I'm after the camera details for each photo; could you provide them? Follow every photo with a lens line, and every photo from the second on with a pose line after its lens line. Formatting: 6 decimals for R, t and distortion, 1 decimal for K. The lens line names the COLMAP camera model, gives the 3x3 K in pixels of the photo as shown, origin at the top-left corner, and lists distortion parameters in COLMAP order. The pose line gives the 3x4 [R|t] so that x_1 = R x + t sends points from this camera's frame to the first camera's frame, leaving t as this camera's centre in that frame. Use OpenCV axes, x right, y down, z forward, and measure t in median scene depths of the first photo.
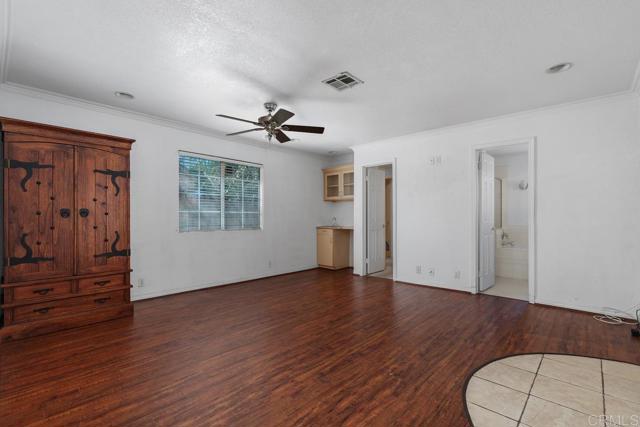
lens RADIAL K [[292.2, 0, 317.6], [0, 292.2, 214.3], [0, 0, 1]] dist [0.003924, -0.000127]
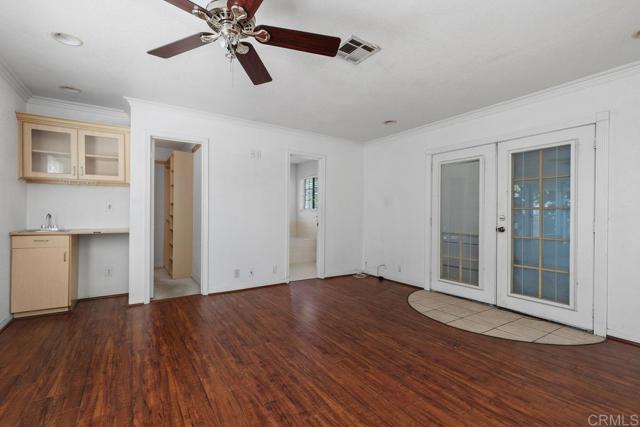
lens RADIAL K [[292.2, 0, 317.6], [0, 292.2, 214.3], [0, 0, 1]] dist [0.003924, -0.000127]
pose [[0.238694, 0.002168, 0.971092, -0.765655], [-0.018451, 0.999827, 0.002303, 0.007088], [-0.970920, -0.018467, 0.238693, 0.931465]]
